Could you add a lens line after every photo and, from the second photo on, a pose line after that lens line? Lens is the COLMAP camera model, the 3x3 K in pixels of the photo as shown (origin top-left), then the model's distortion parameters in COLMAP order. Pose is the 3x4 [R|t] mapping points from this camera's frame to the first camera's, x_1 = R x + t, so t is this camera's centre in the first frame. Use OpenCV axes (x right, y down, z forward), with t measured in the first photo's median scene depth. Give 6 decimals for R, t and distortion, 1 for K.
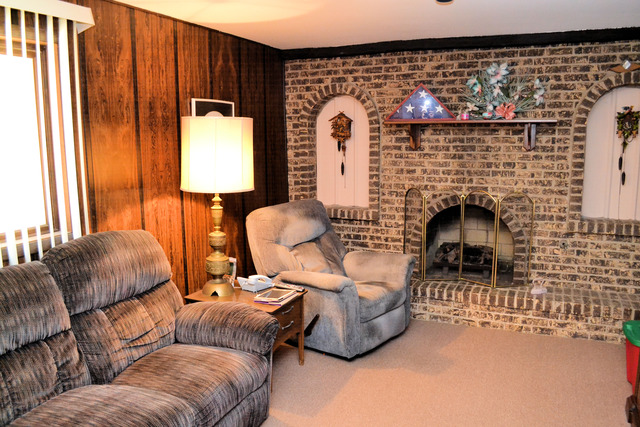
lens RADIAL K [[513.0, 0, 320.0], [0, 513.0, 213.5], [0, 0, 1]] dist [-0.080112, 0.007950]
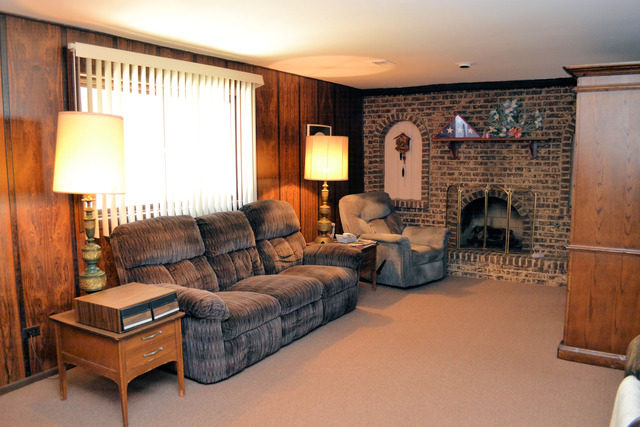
lens RADIAL K [[513.0, 0, 320.0], [0, 513.0, 213.5], [0, 0, 1]] dist [-0.080112, 0.007950]
pose [[0.992573, 0.017703, -0.120357, -0.013788], [-0.021956, 0.999177, -0.034098, 0.093999], [0.119655, 0.036488, 0.992145, -0.505787]]
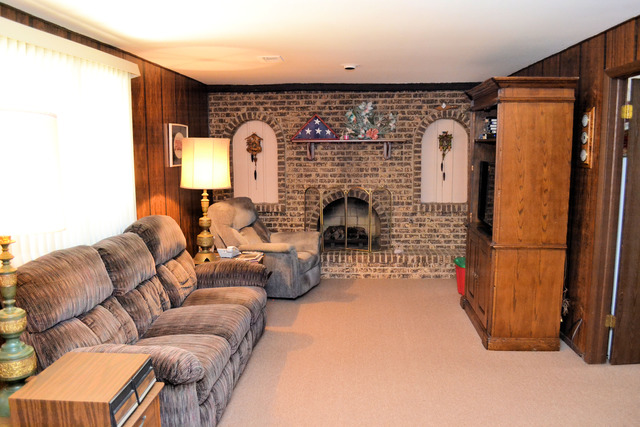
lens RADIAL K [[513.0, 0, 320.0], [0, 513.0, 213.5], [0, 0, 1]] dist [-0.080112, 0.007950]
pose [[0.937649, -0.041259, 0.345127, -0.313004], [0.050302, 0.998585, -0.017282, 0.053215], [-0.343925, 0.033565, 0.938397, -0.368153]]
